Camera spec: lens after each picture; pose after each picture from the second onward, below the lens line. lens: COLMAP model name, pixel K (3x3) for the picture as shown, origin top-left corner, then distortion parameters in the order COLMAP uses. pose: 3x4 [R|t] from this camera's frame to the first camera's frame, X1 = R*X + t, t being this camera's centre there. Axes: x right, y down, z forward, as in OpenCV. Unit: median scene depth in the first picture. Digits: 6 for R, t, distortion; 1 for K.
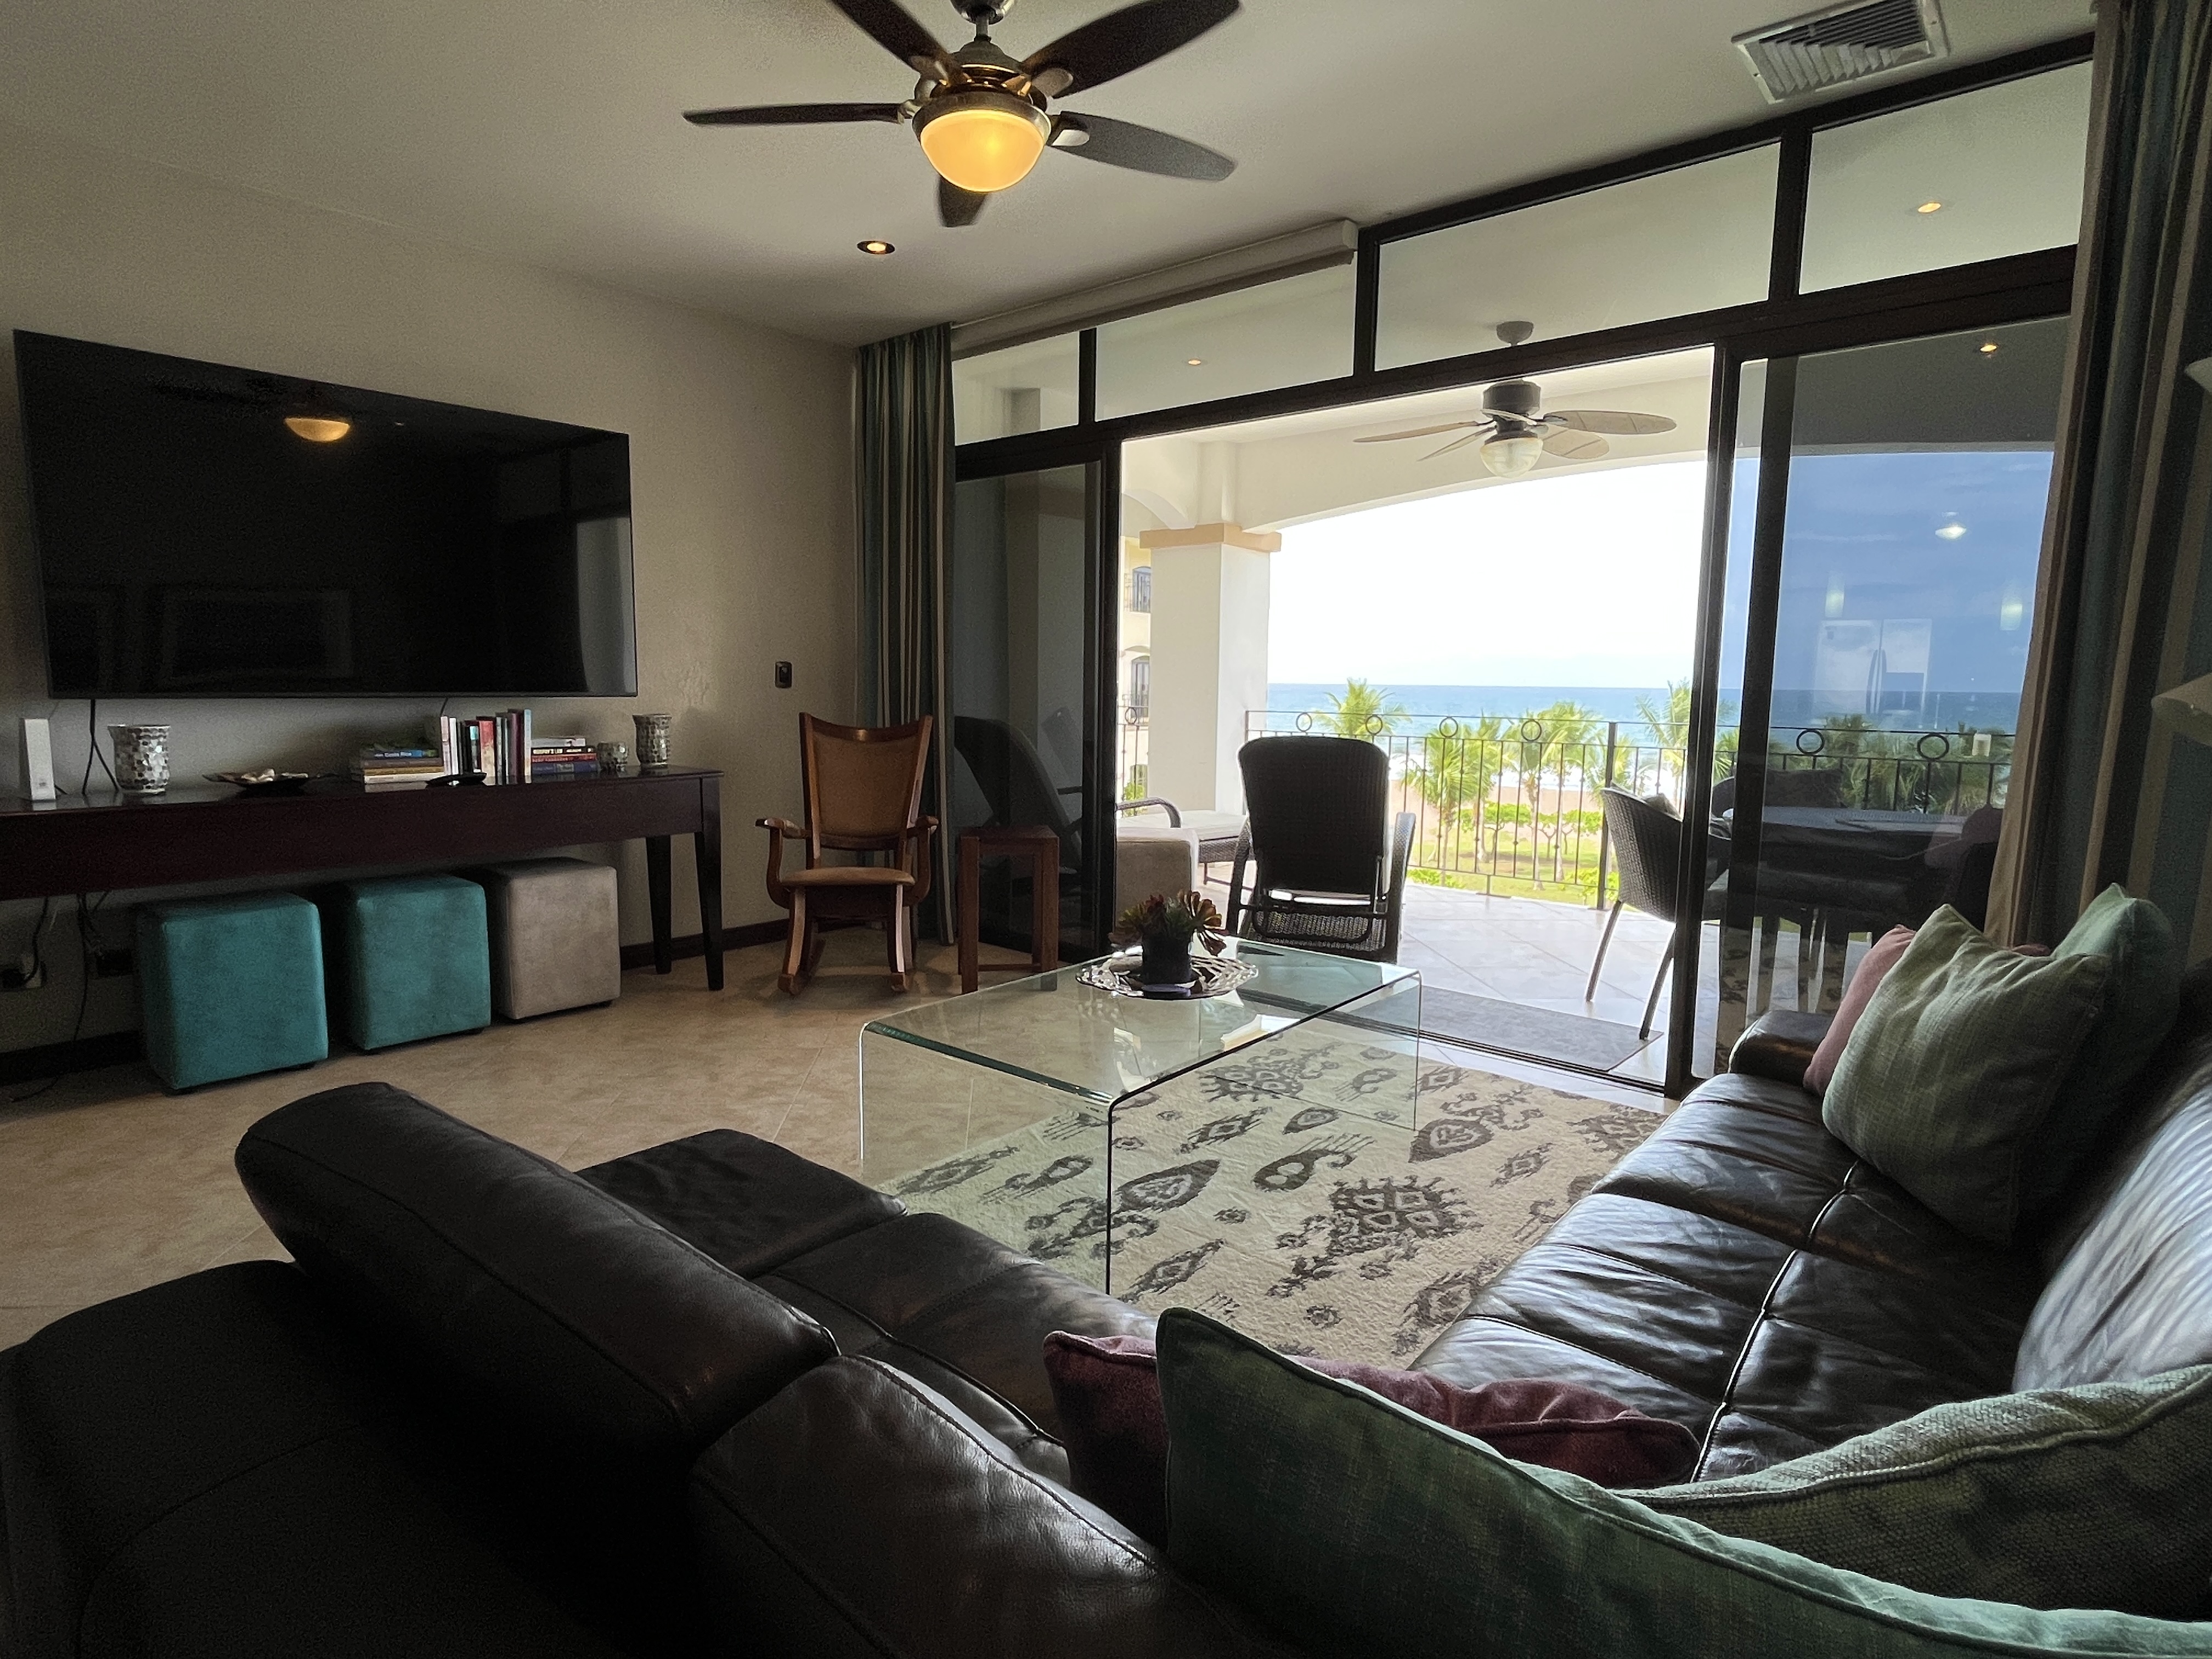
lens RADIAL K [[1163.4, 0, 1099.2], [0, 1163.4, 829.0], [0, 0, 1]] dist [-0.000834, 0.000913]
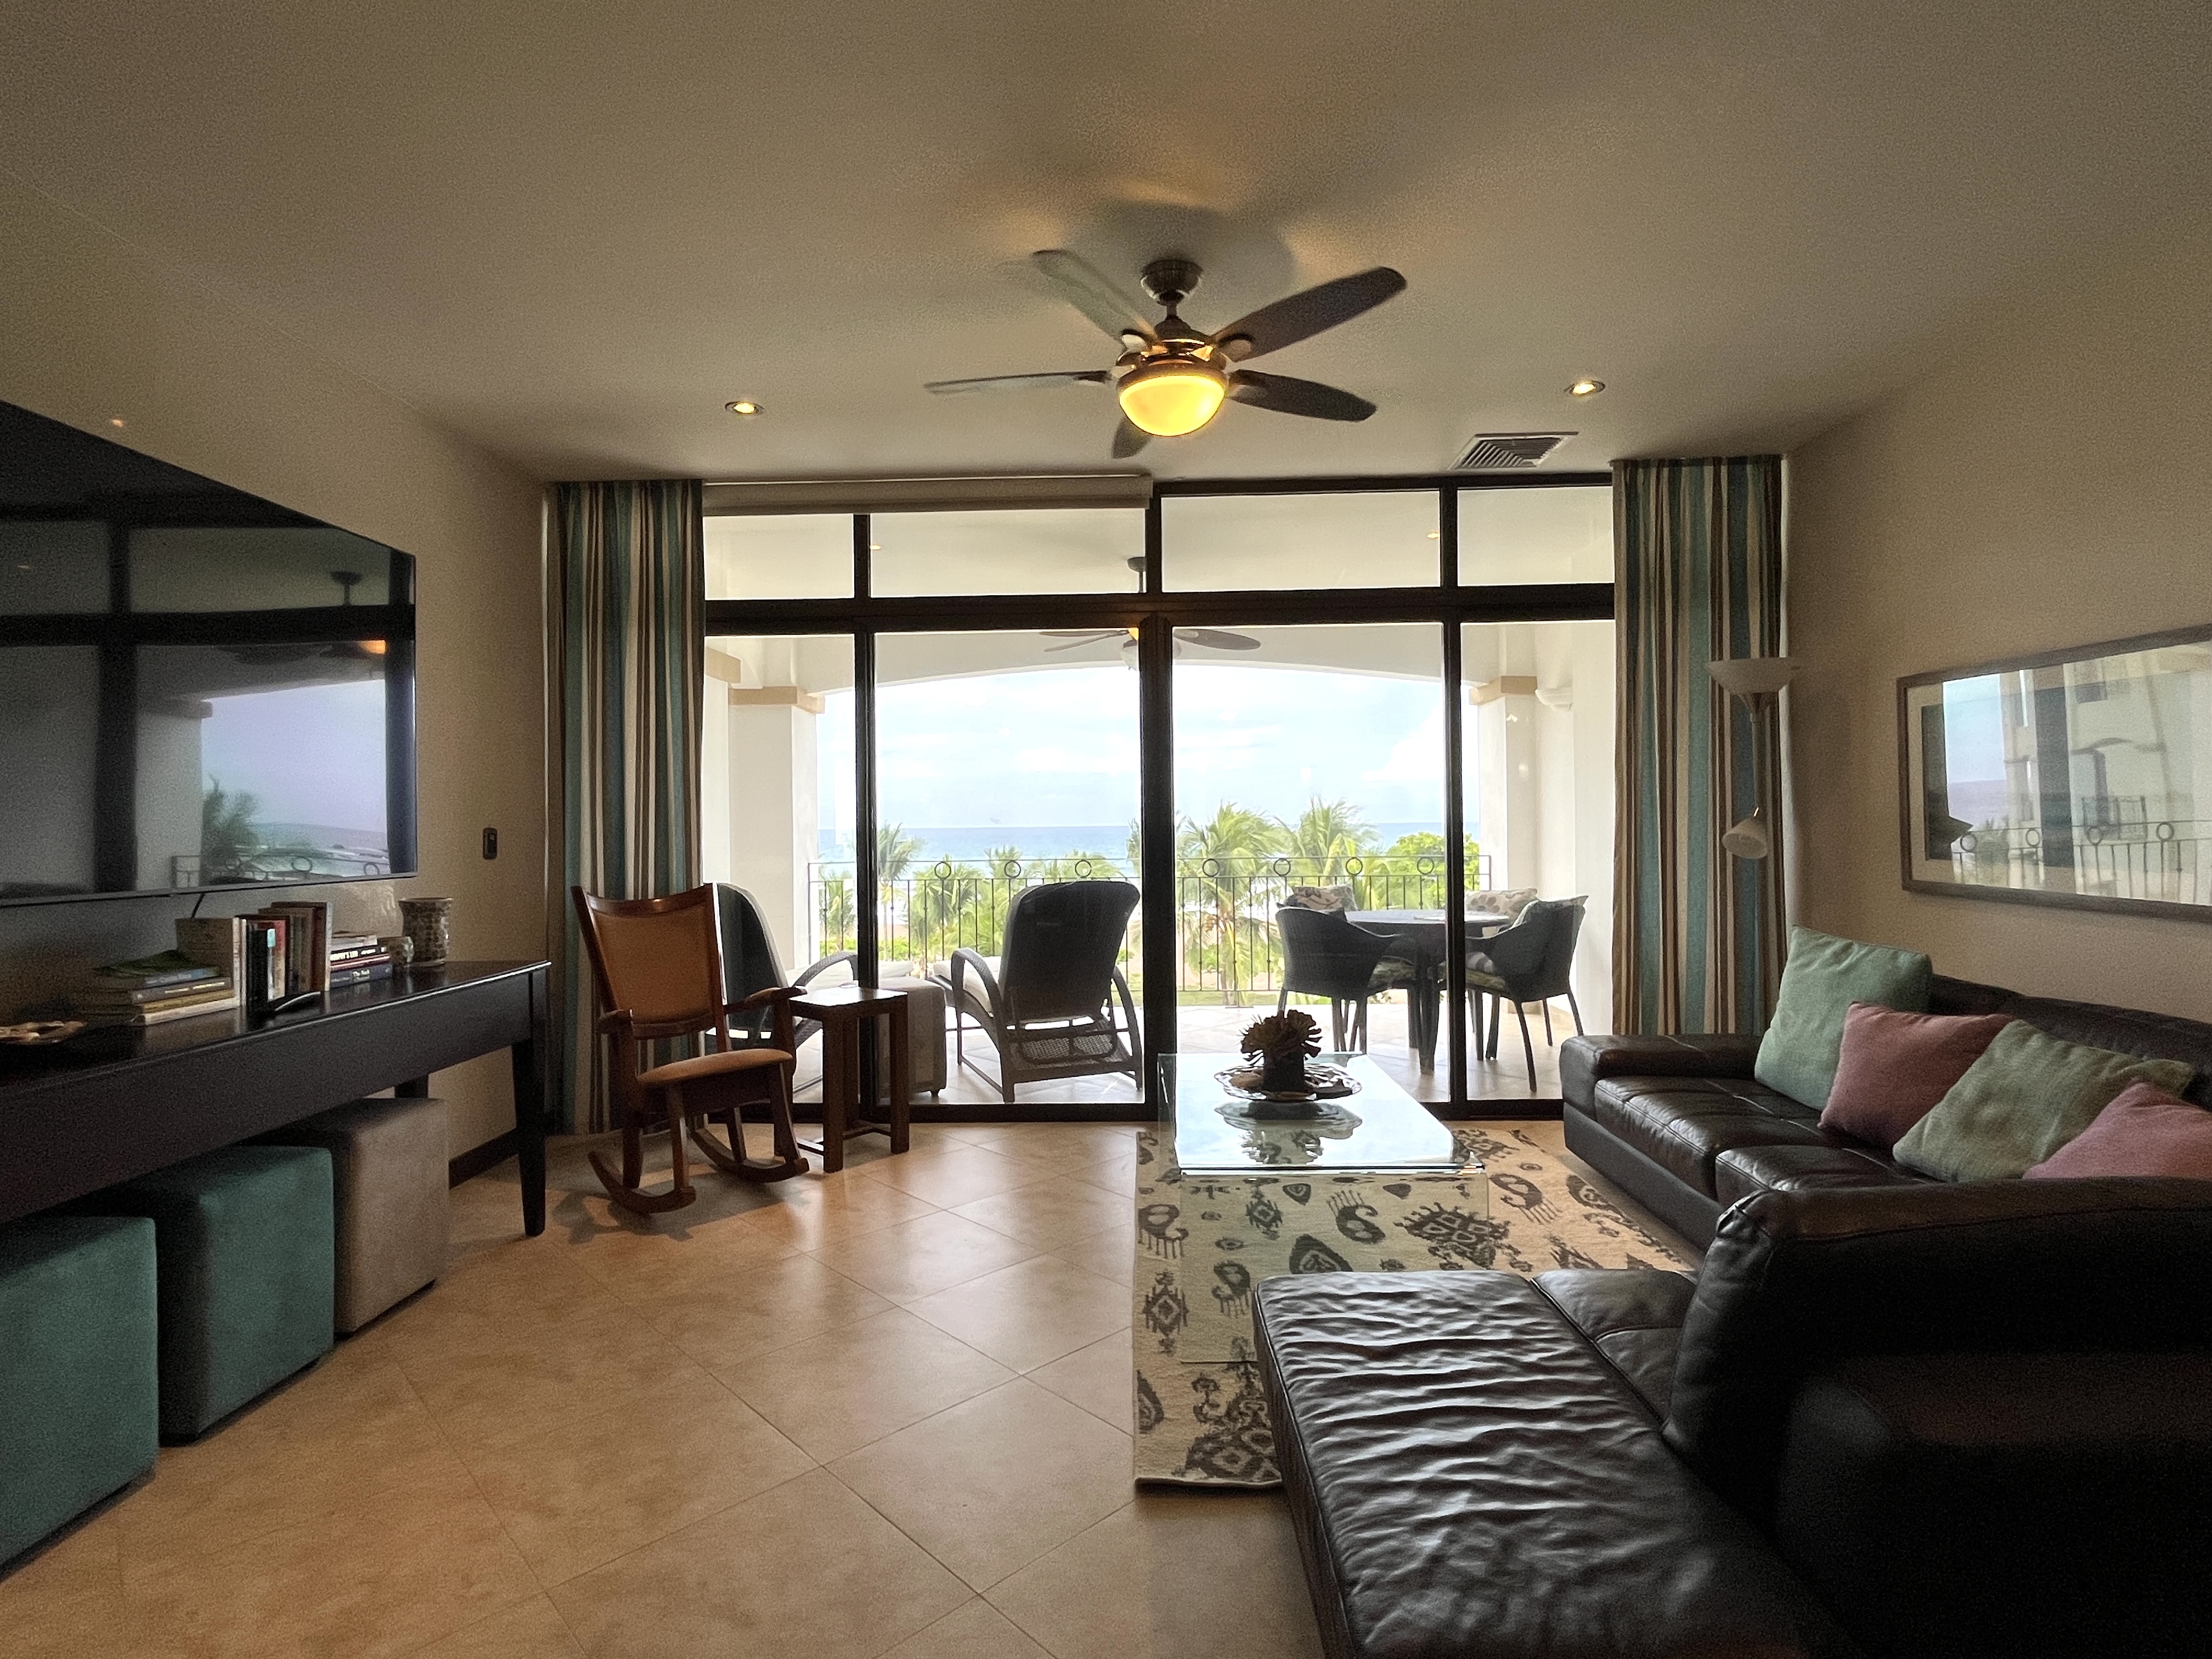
lens RADIAL K [[1099.4, 0, 1107.6], [0, 1099.4, 821.5], [0, 0, 1]] dist [0.001396, -0.001598]
pose [[0.777120, -0.019412, 0.629053, -0.664346], [0.101835, 0.990231, -0.095247, -0.042752], [-0.621059, 0.138078, 0.771505, 0.171111]]
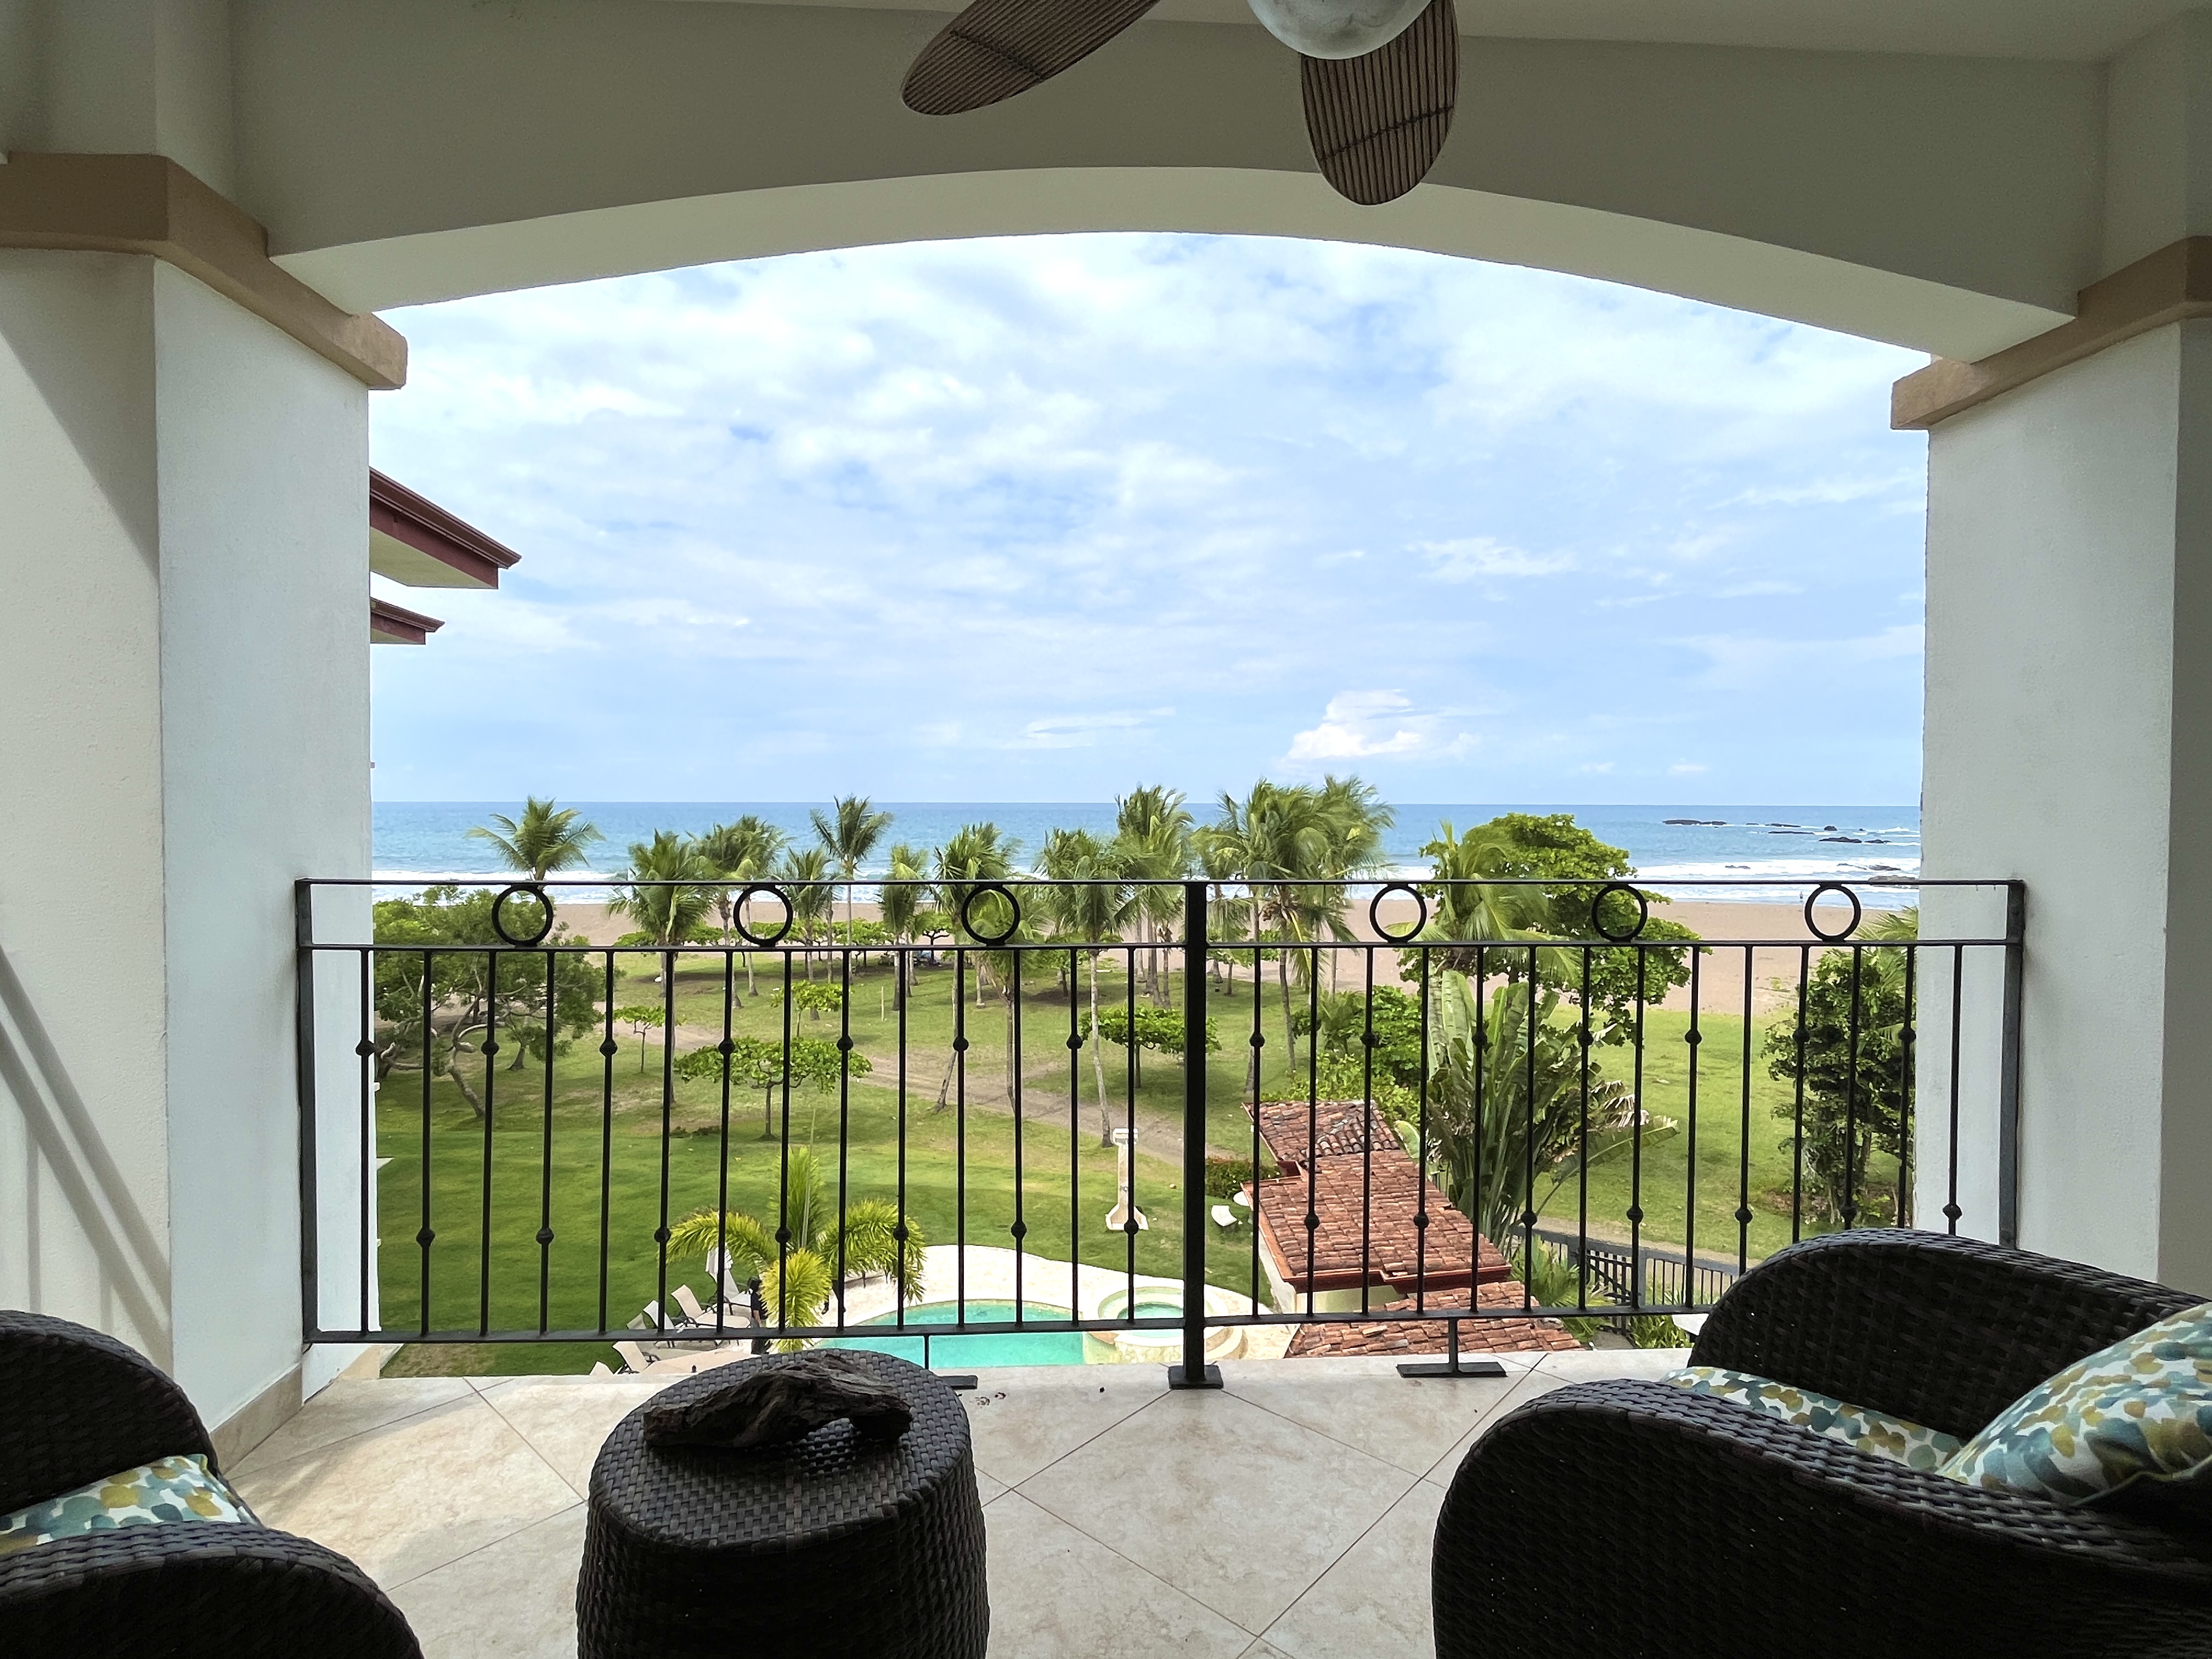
lens RADIAL K [[1099.4, 0, 1105.8], [0, 1099.4, 821.5], [0, 0, 1]] dist [0.001396, -0.001598]
pose [[0.758088, -0.027293, 0.651581, 0.230079], [0.095810, 0.992944, -0.069879, -0.179816], [-0.645076, 0.115402, 0.755354, 1.523755]]
